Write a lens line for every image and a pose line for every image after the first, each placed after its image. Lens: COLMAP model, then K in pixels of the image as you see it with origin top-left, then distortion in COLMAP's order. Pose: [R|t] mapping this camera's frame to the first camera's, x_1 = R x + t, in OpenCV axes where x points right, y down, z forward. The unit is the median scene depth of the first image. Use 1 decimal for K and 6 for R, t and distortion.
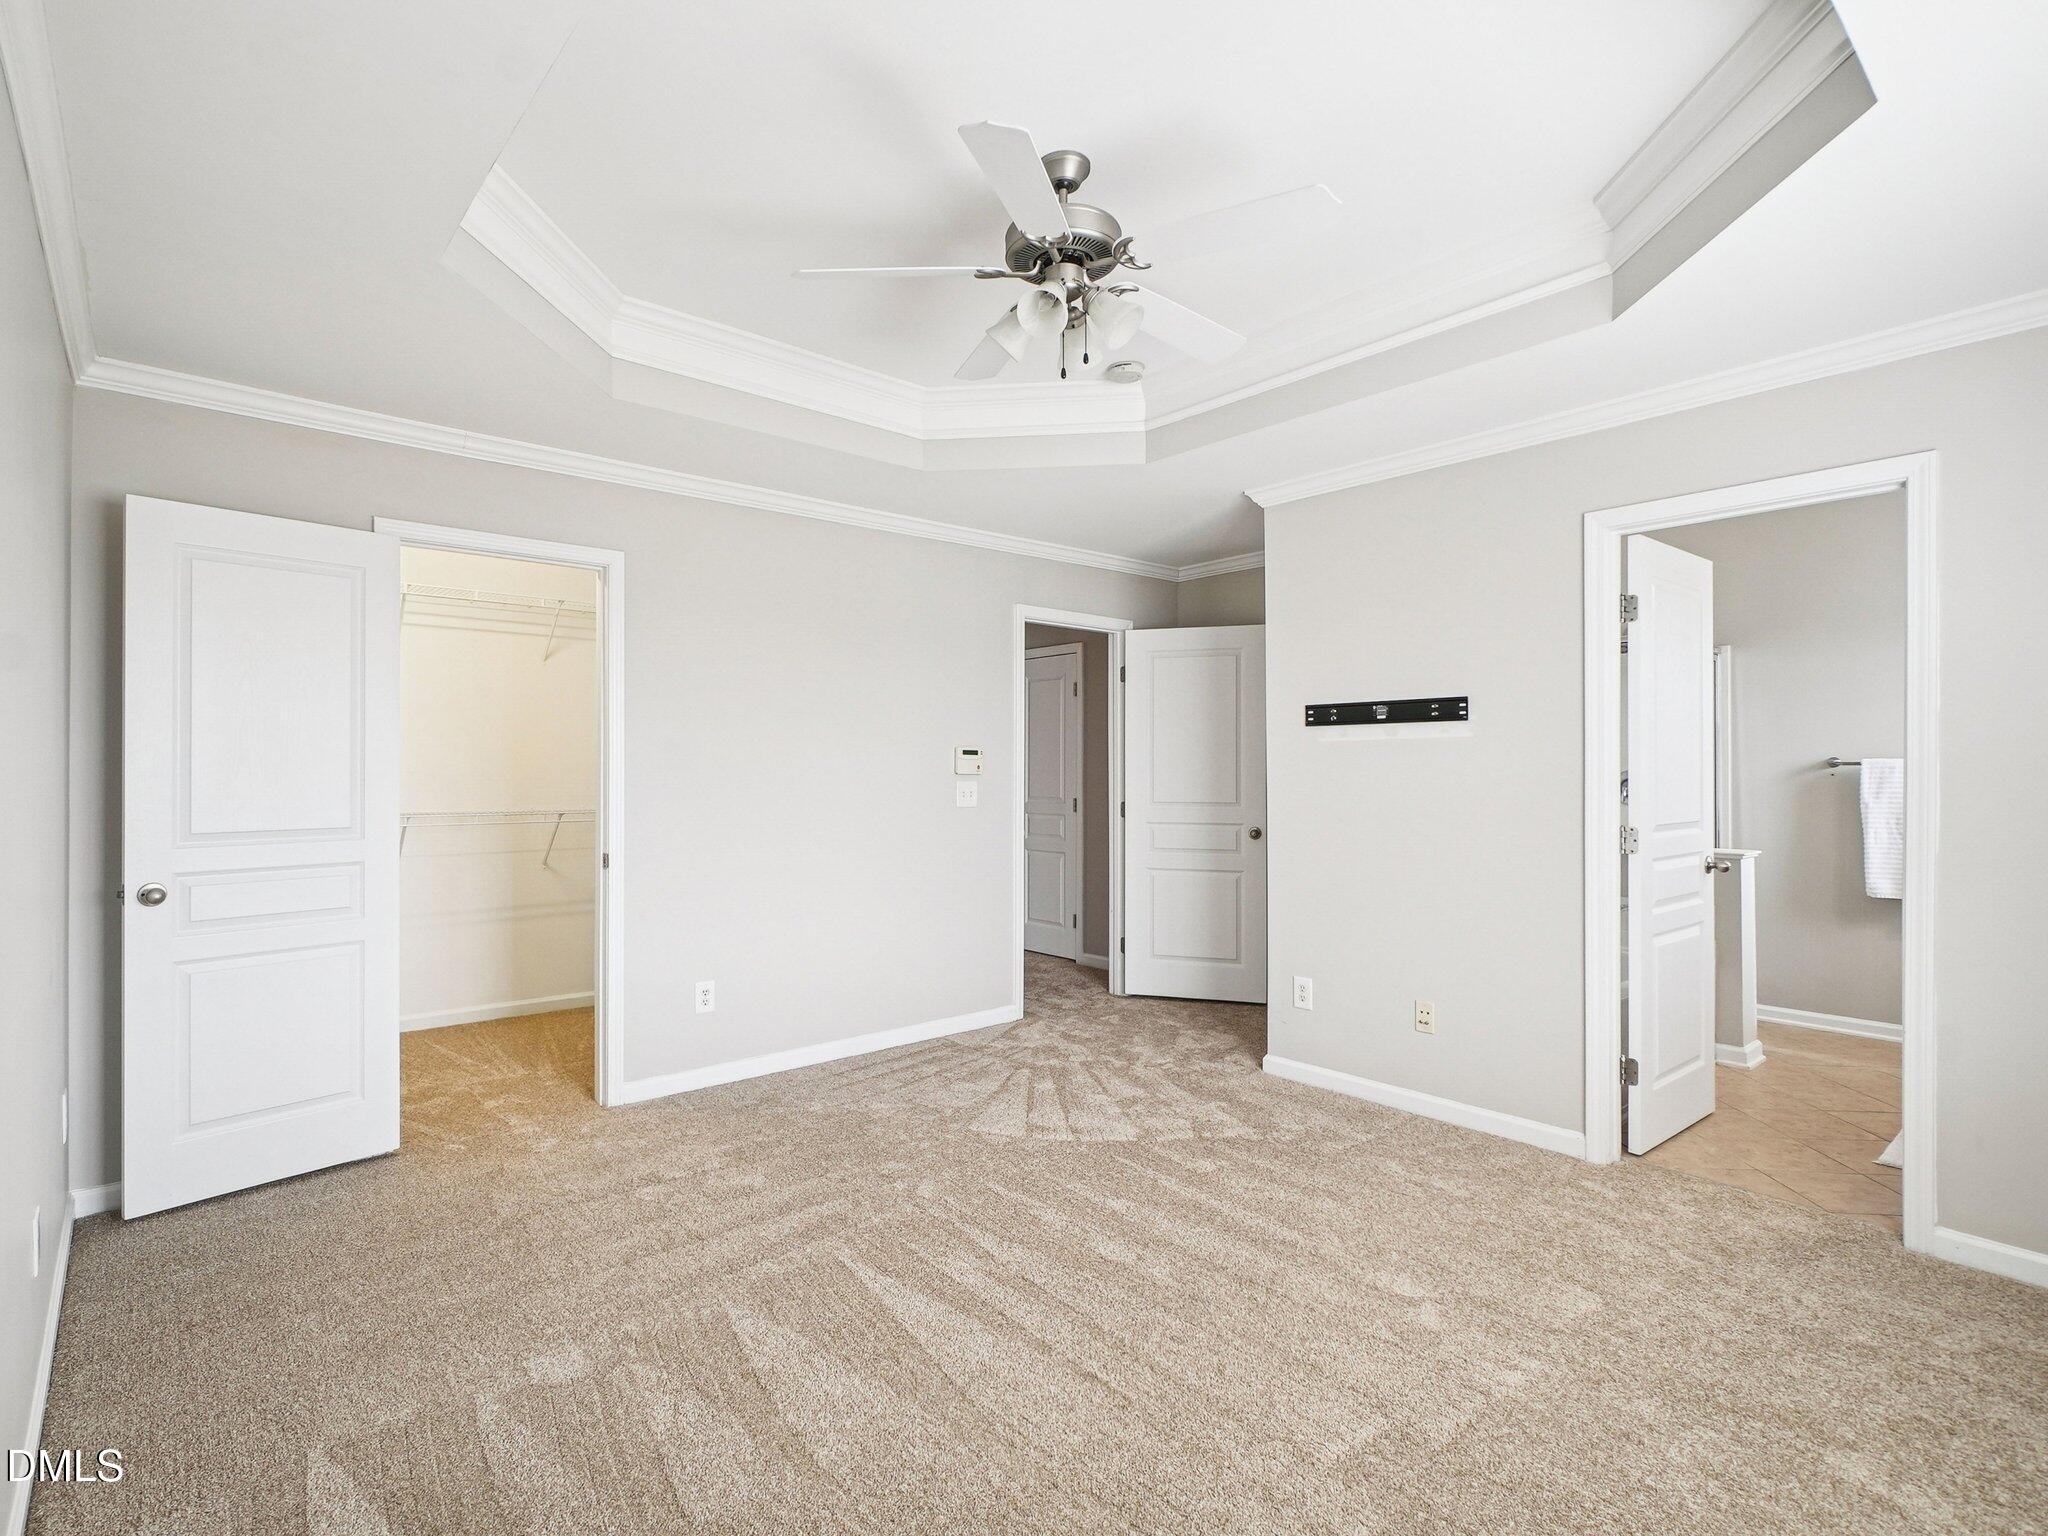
lens RADIAL K [[992.1, 0, 1023.6], [0, 992.1, 768.1], [0, 0, 1]] dist [0.004239, 0.003170]
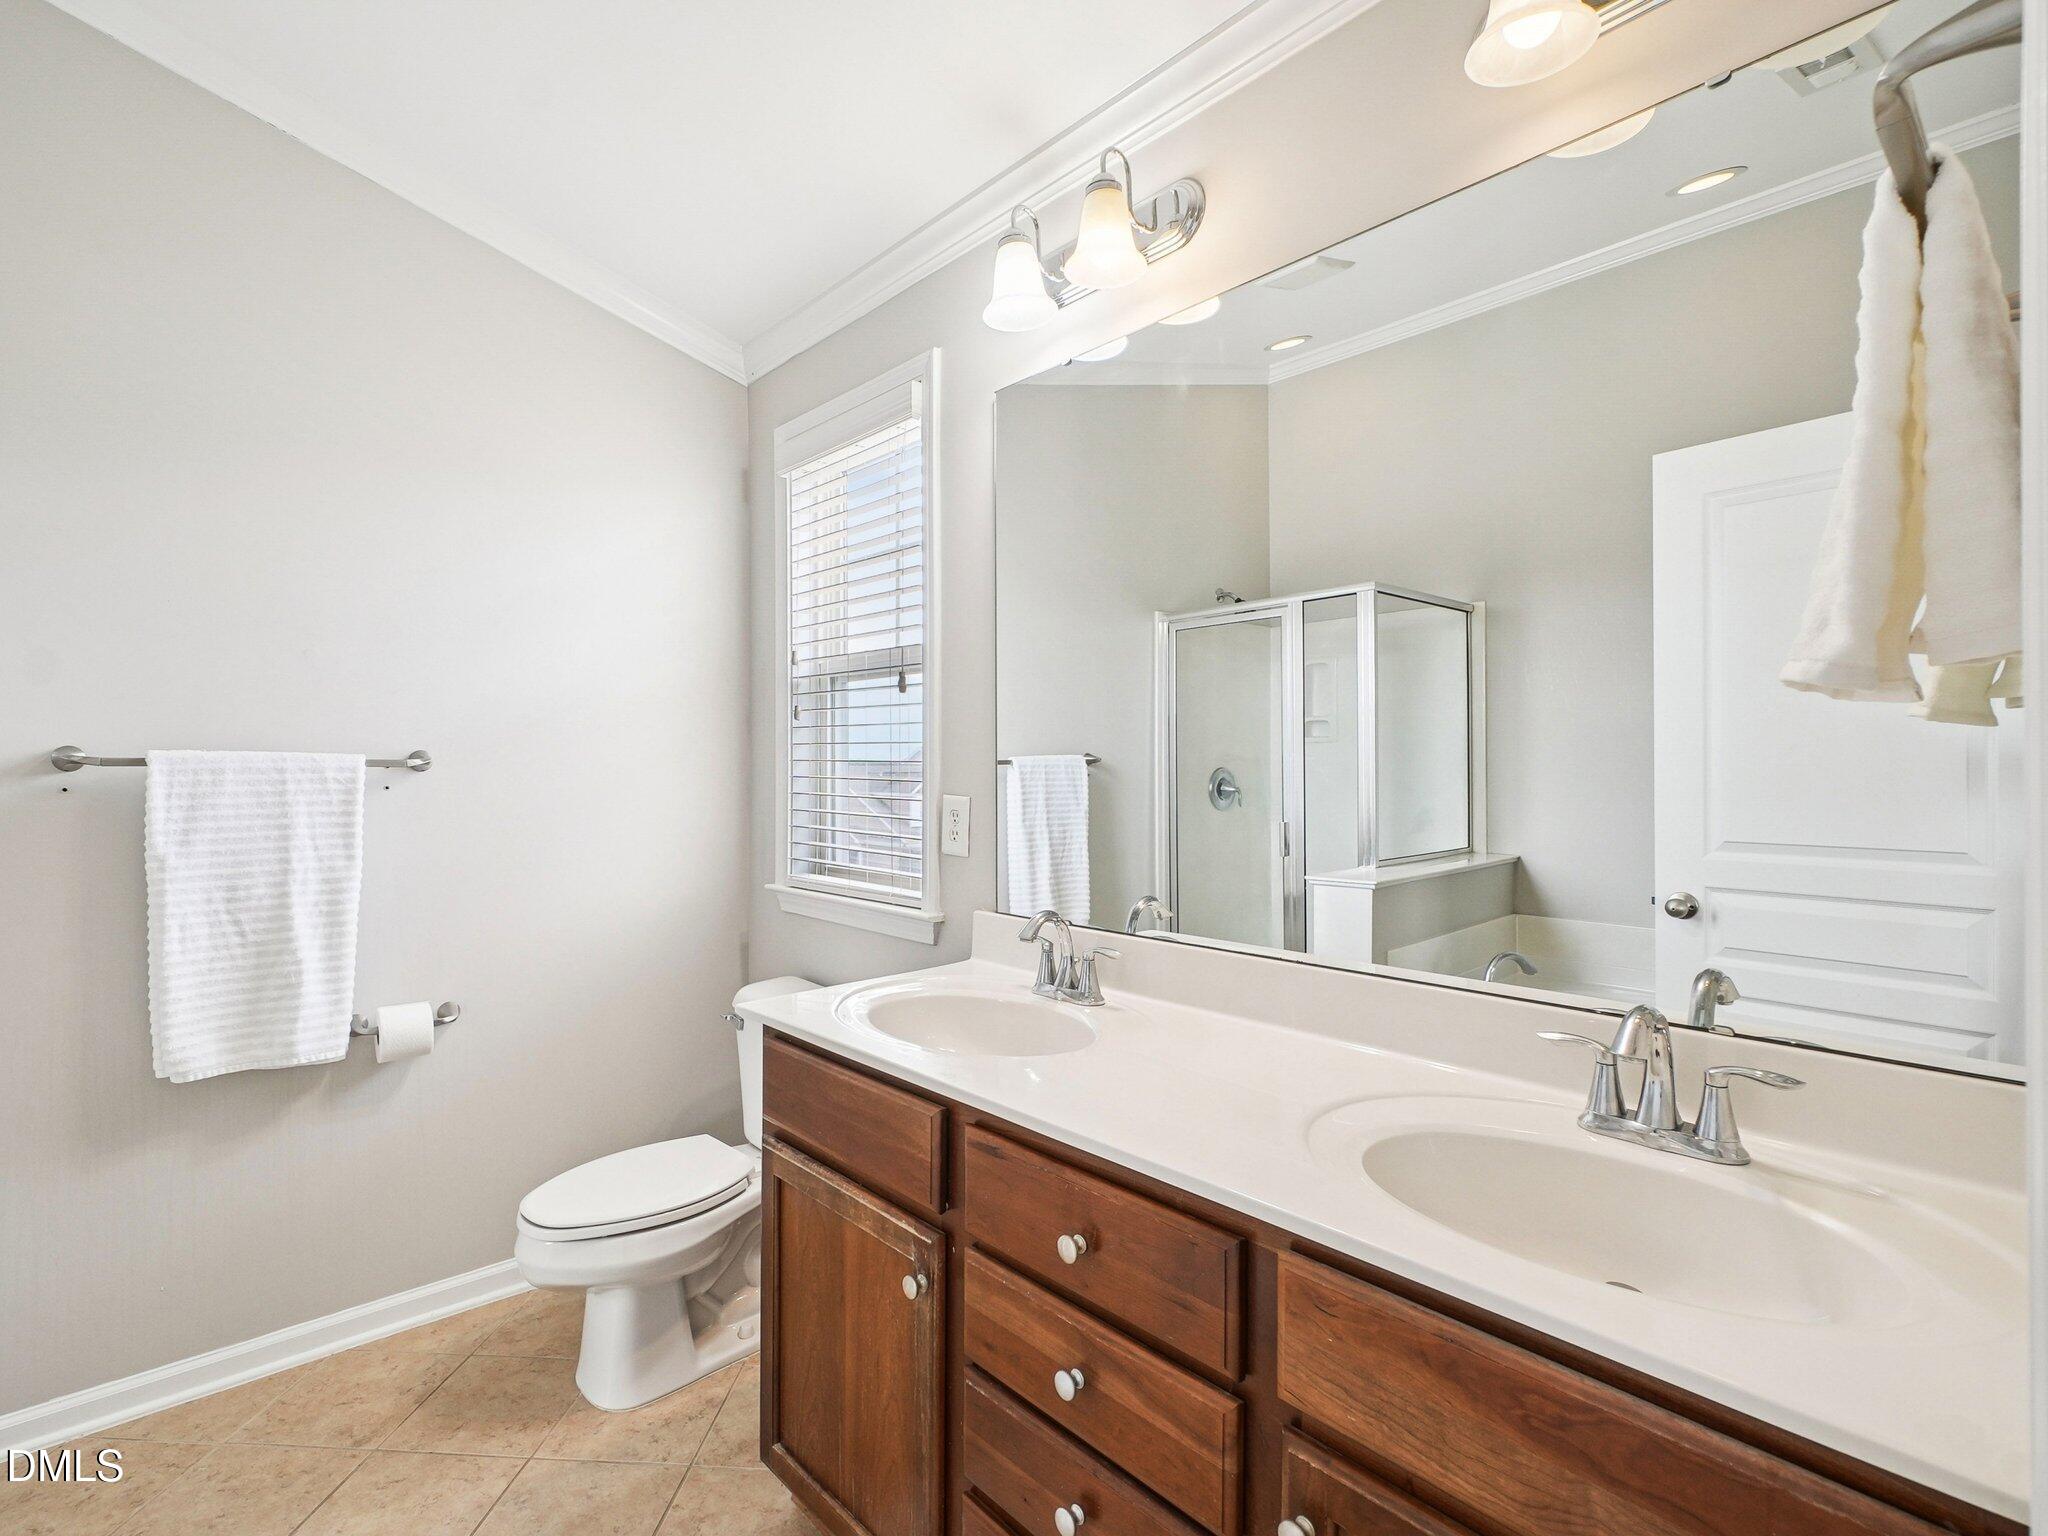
lens RADIAL K [[992.1, 0, 1023.4], [0, 992.1, 765.2], [0, 0, 1]] dist [0.004239, 0.003170]
pose [[-0.016201, 0.003110, 0.999864, 0.425040], [-0.003321, 0.999989, -0.003164, -0.003138], [-0.999863, -0.003372, -0.016190, 0.646654]]
